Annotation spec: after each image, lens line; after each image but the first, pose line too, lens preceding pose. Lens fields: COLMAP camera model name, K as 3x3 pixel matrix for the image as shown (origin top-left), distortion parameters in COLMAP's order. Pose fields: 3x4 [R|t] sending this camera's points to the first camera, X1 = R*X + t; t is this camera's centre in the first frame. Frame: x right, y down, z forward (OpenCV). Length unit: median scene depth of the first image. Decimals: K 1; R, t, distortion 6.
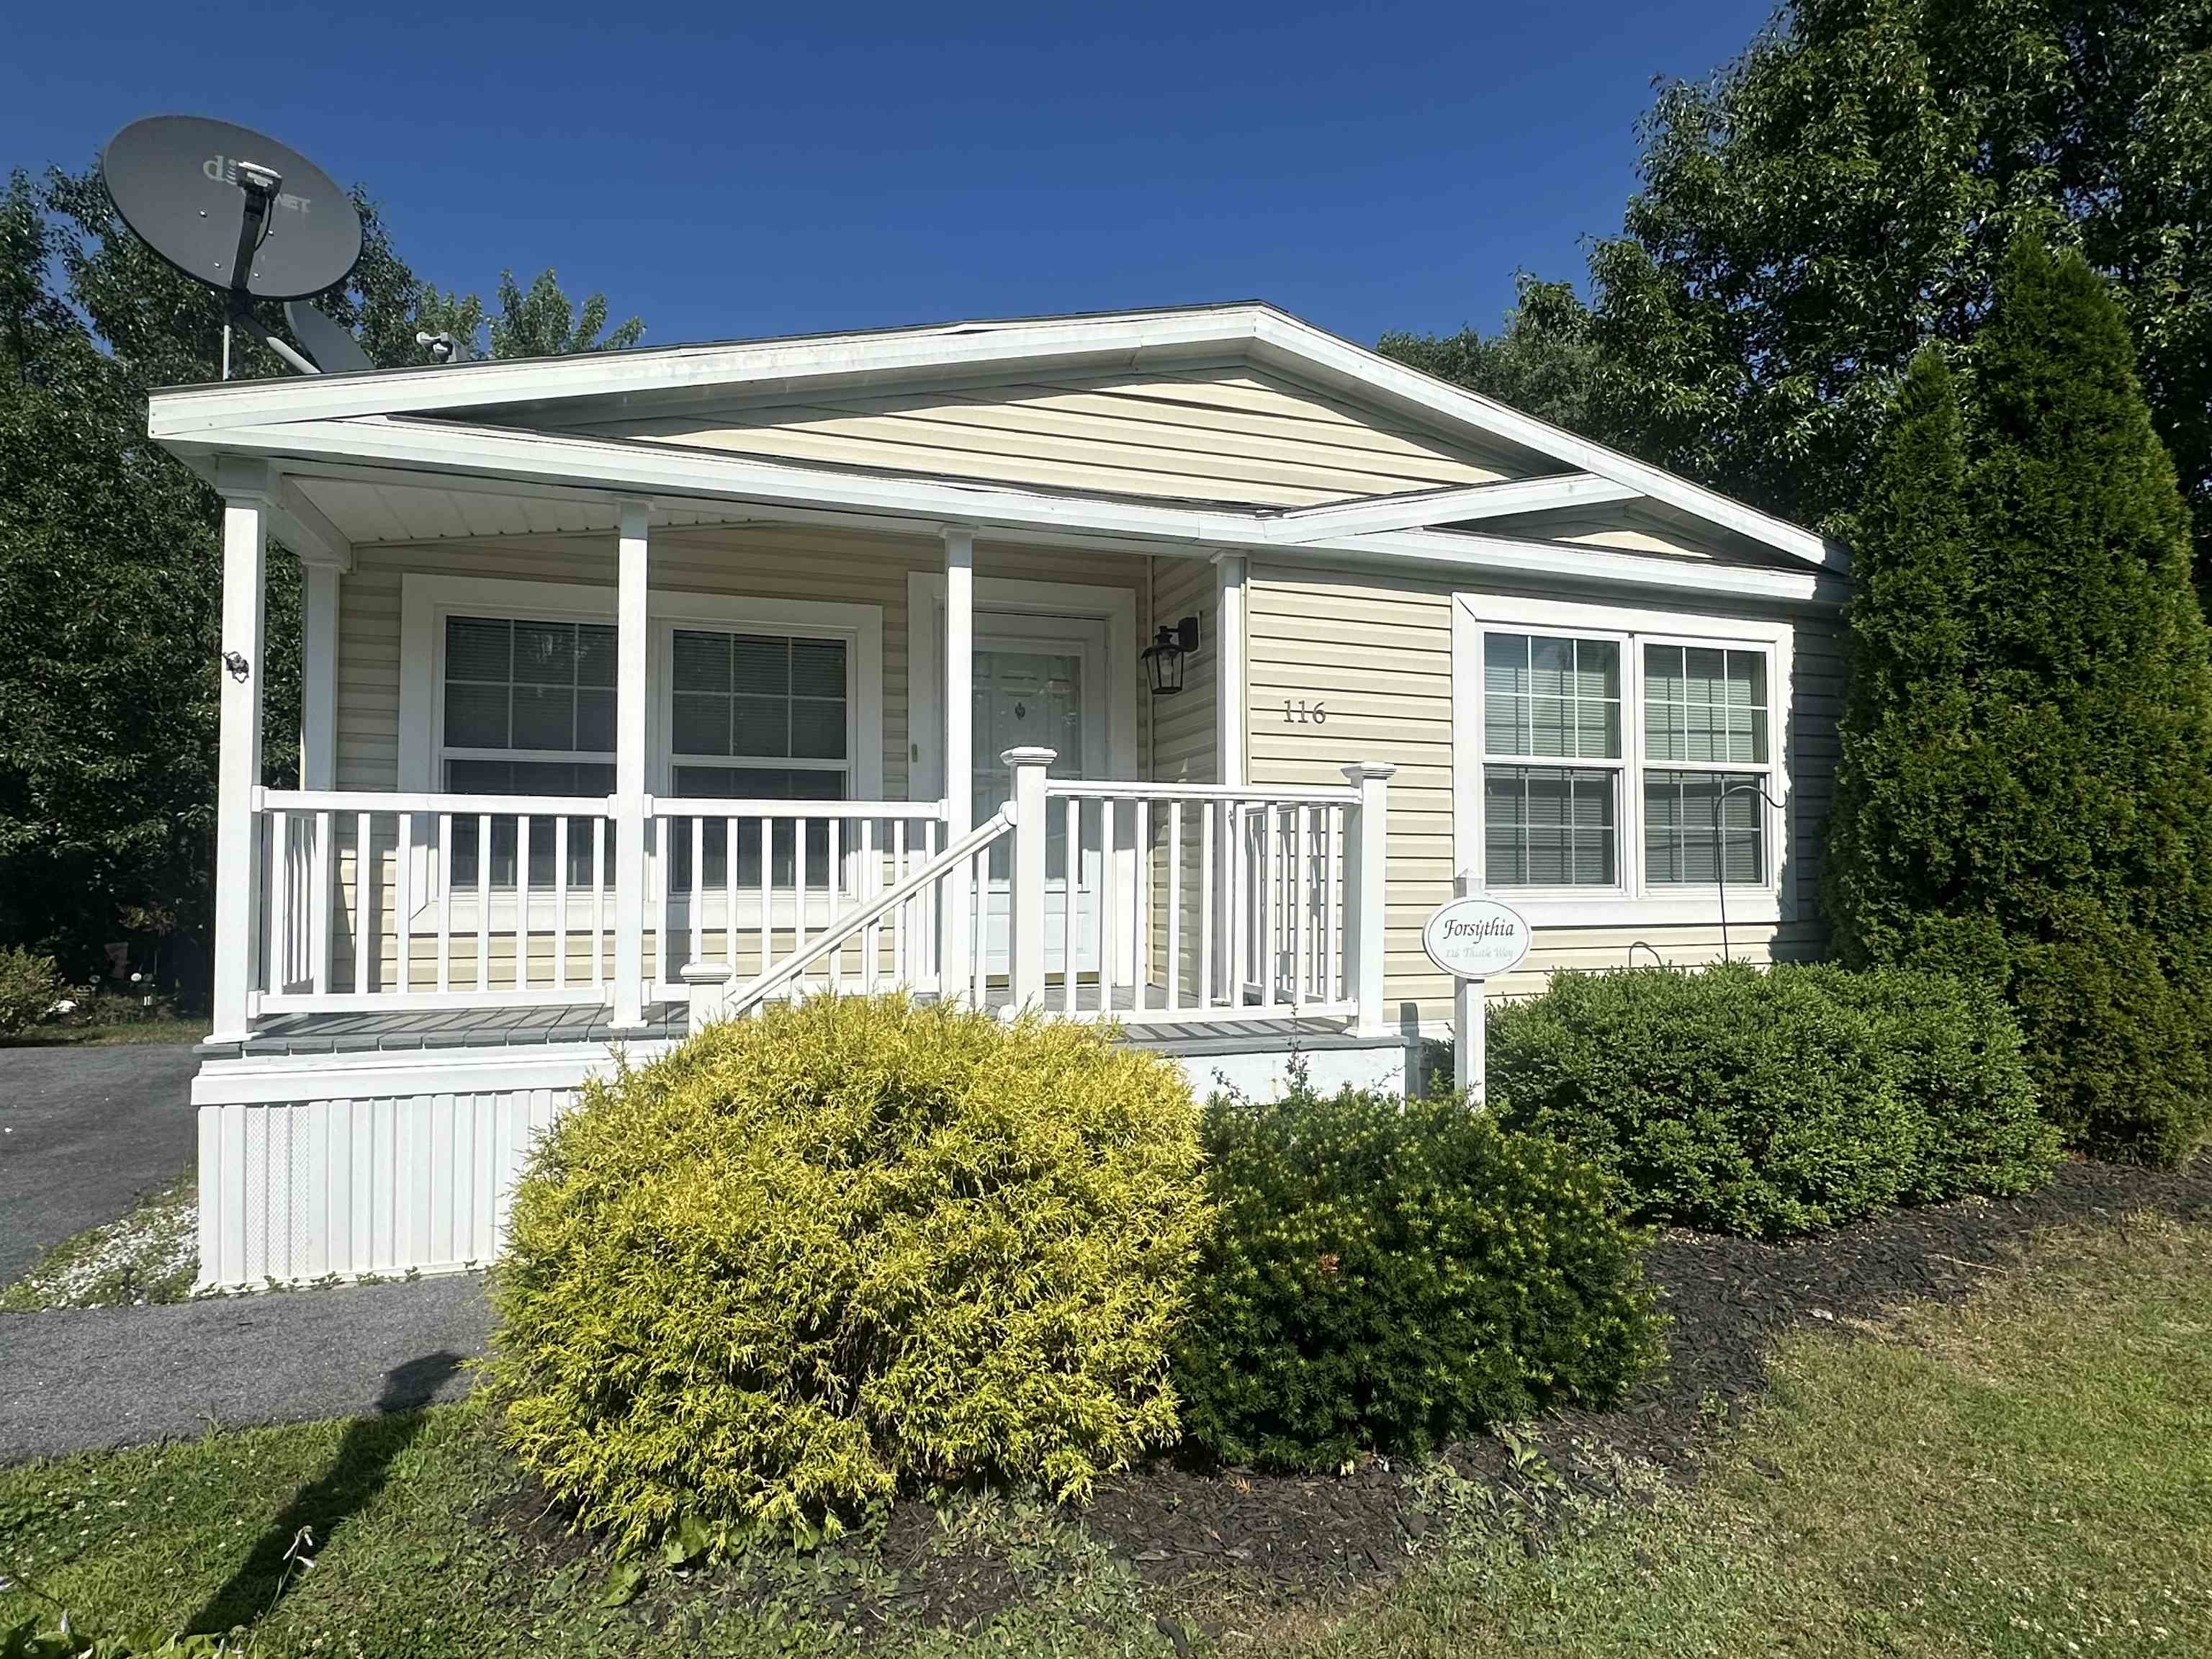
lens RADIAL K [[1224.6, 0, 1092.4], [0, 1224.6, 845.3], [0, 0, 1]] dist [-0.000740, 0.007267]
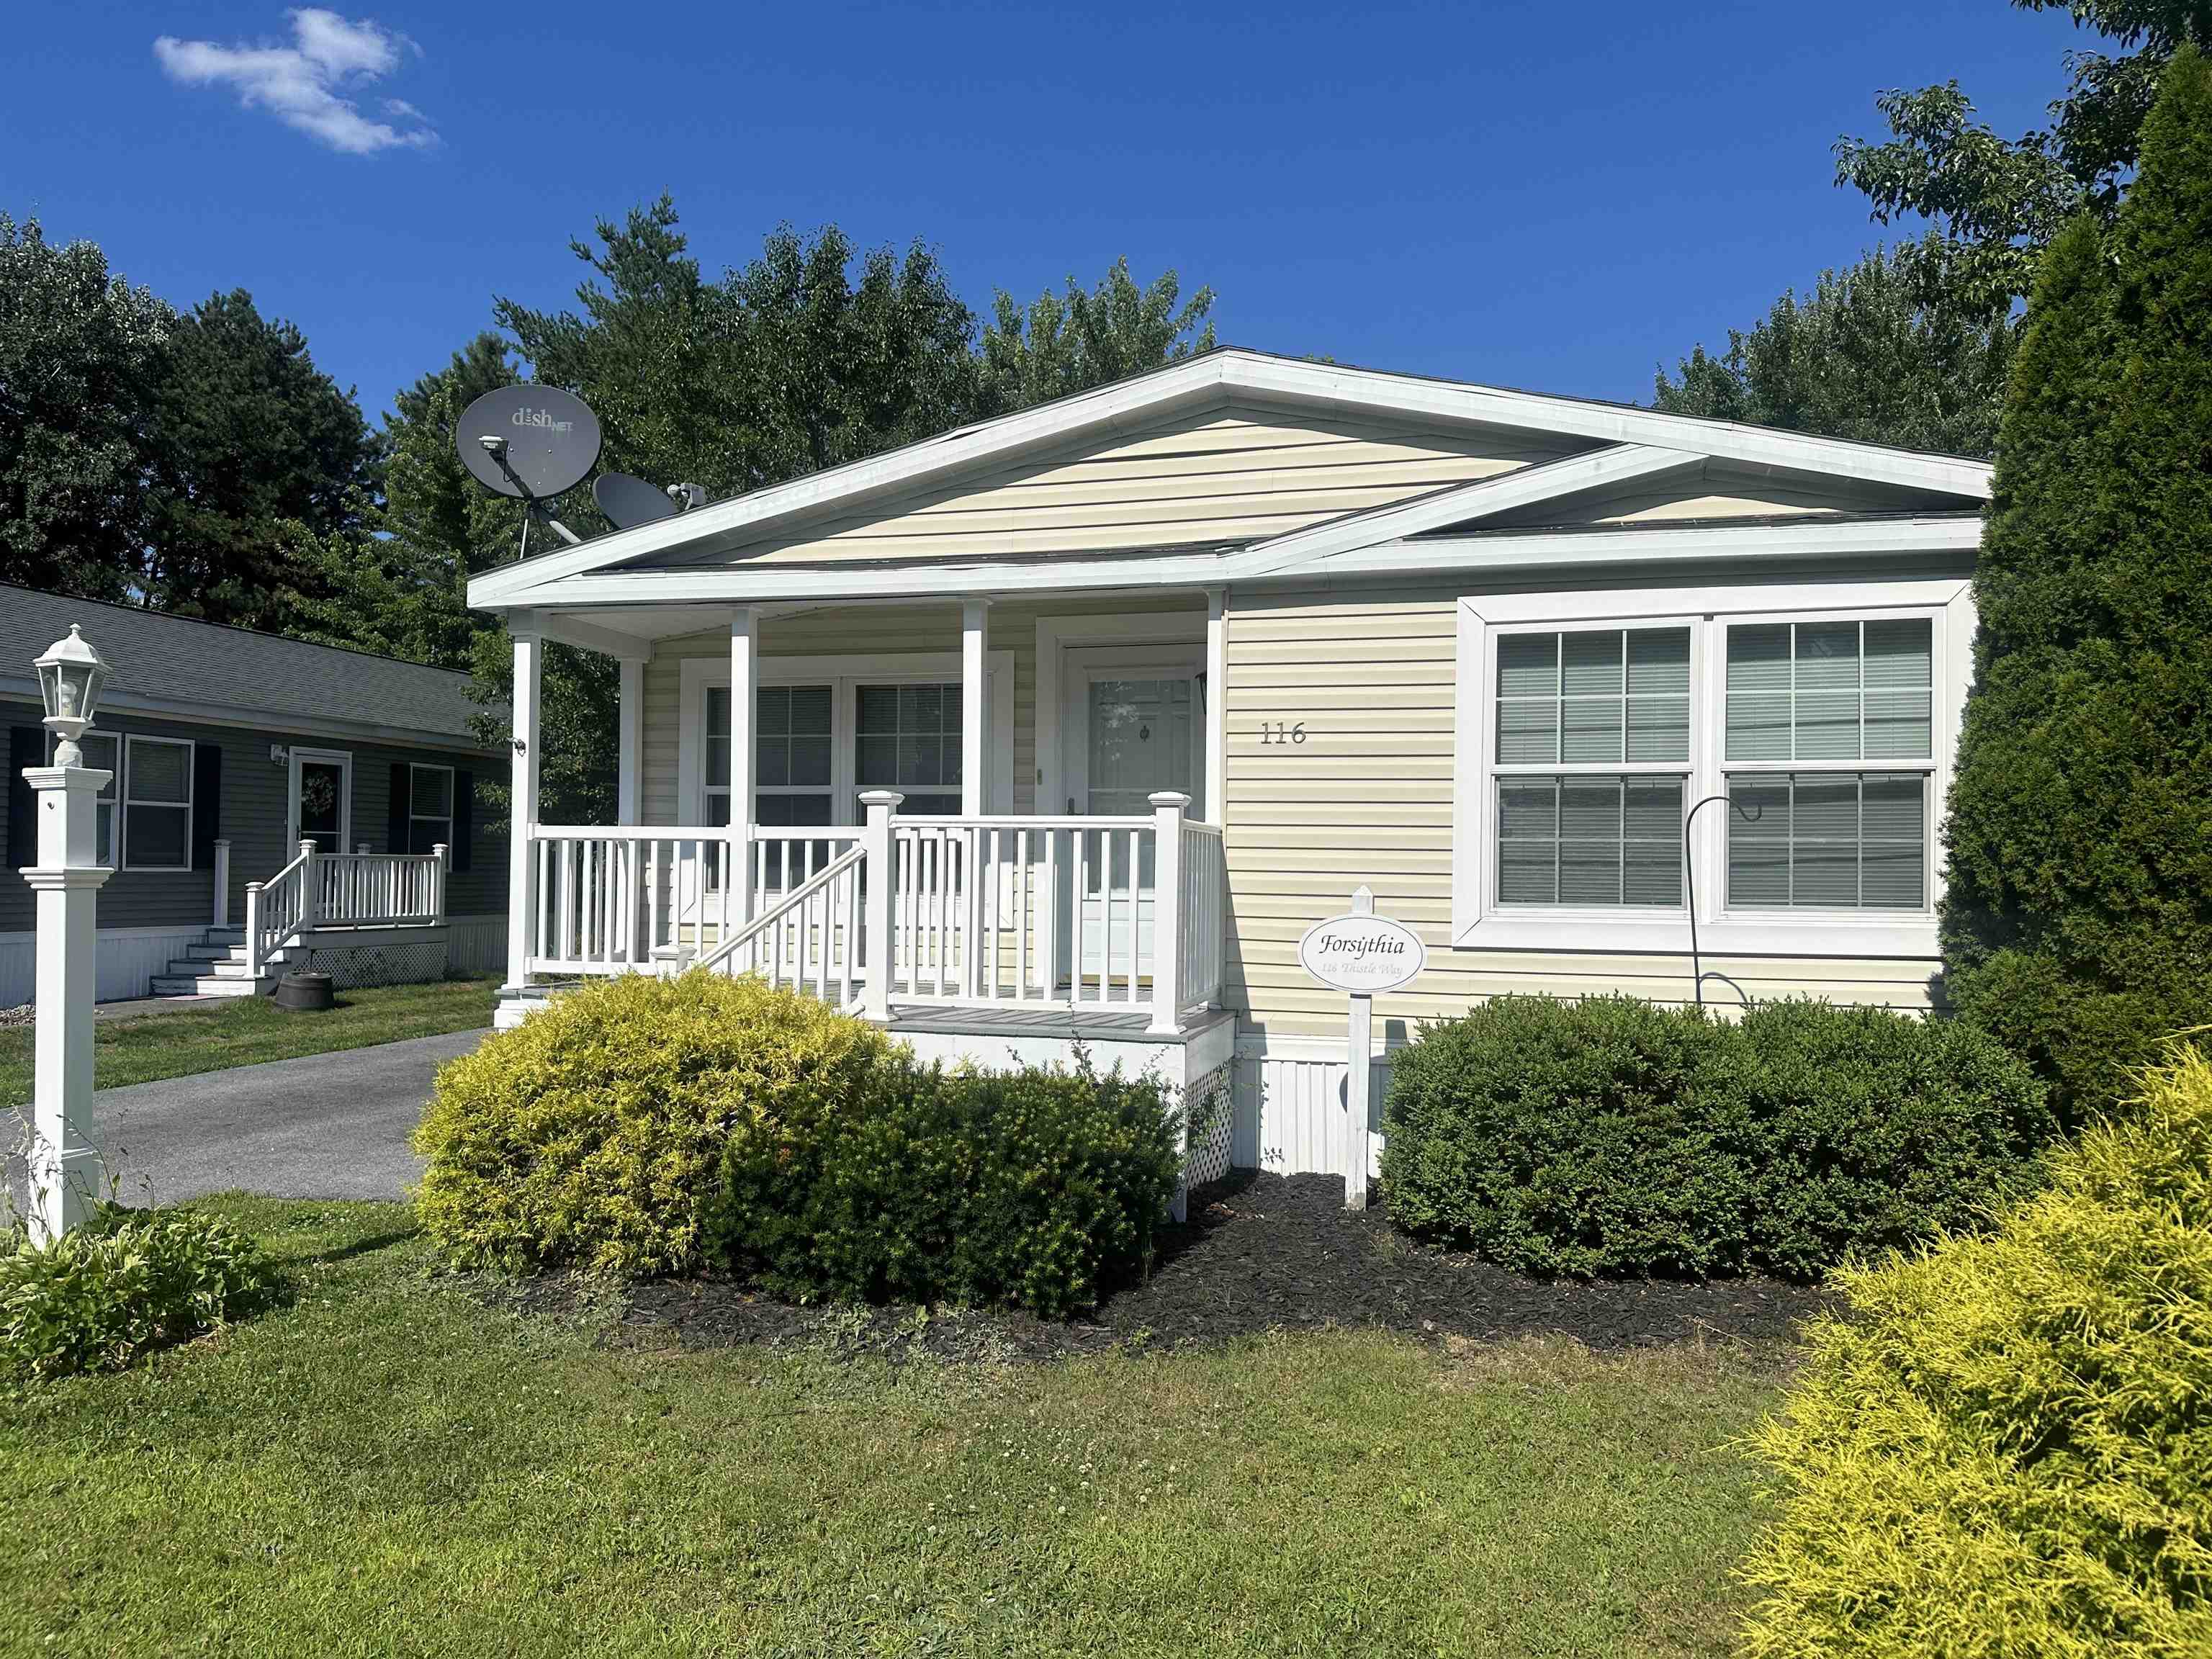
lens RADIAL K [[1549.0, 0, 1116.2], [0, 1549.0, 842.9], [0, 0, 1]] dist [0.050521, -0.046432]
pose [[0.831814, -0.003184, -0.555046, 0.791613], [0.004717, 0.999988, 0.001333, -0.018082], [0.555035, -0.003727, 0.831819, -0.169671]]
